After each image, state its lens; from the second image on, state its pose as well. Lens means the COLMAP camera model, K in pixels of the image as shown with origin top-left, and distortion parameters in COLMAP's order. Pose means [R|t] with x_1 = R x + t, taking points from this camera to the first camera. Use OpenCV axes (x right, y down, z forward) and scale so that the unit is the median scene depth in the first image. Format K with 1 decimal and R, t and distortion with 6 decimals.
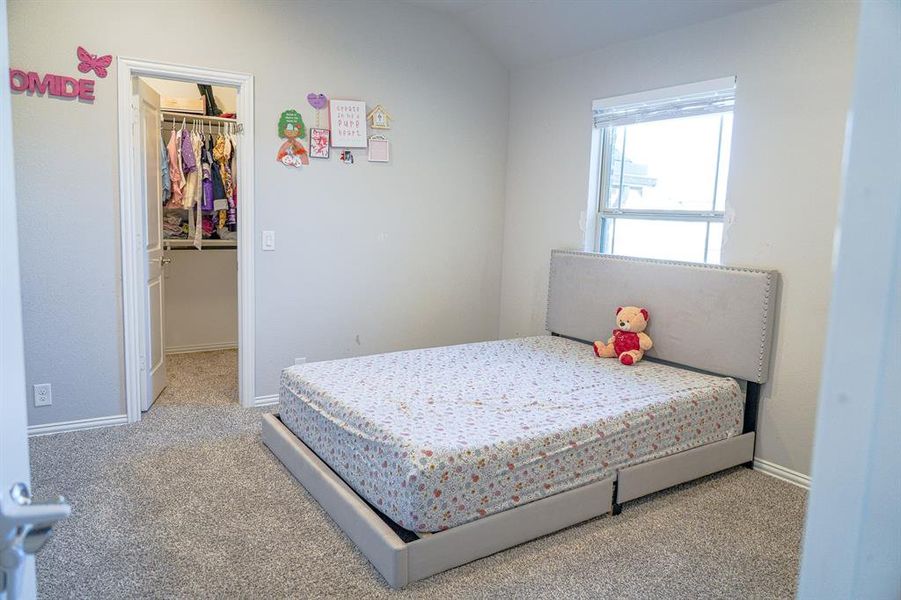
lens RADIAL K [[622.4, 0, 445.9], [0, 622.4, 296.2], [0, 0, 1]] dist [0.002075, 0.006037]
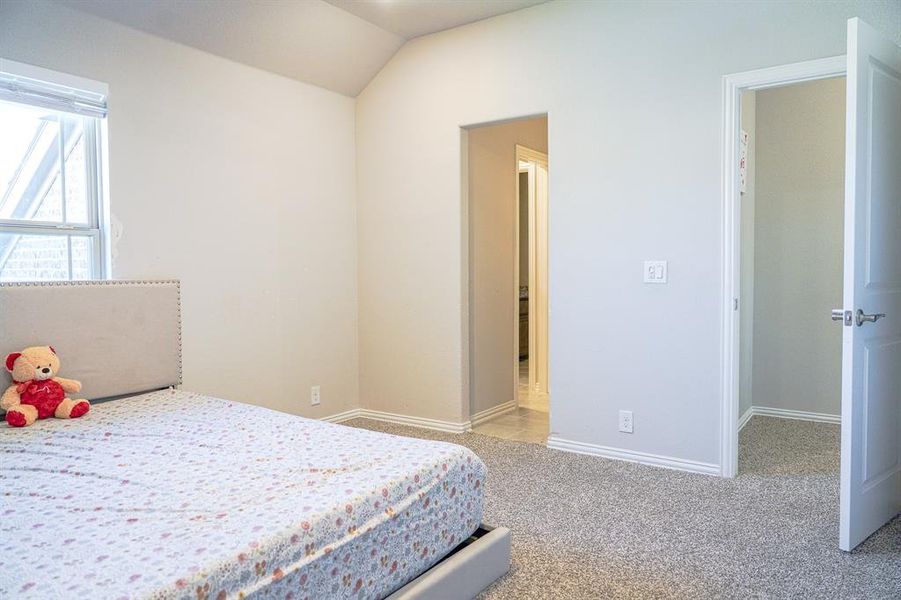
lens RADIAL K [[622.4, 0, 446.1], [0, 622.4, 299.2], [0, 0, 1]] dist [0.002075, 0.006037]
pose [[-0.365241, -0.078505, 0.927597, -0.615411], [0.122160, 0.983779, 0.131360, -0.084526], [-0.922863, 0.161294, -0.349726, 0.866591]]
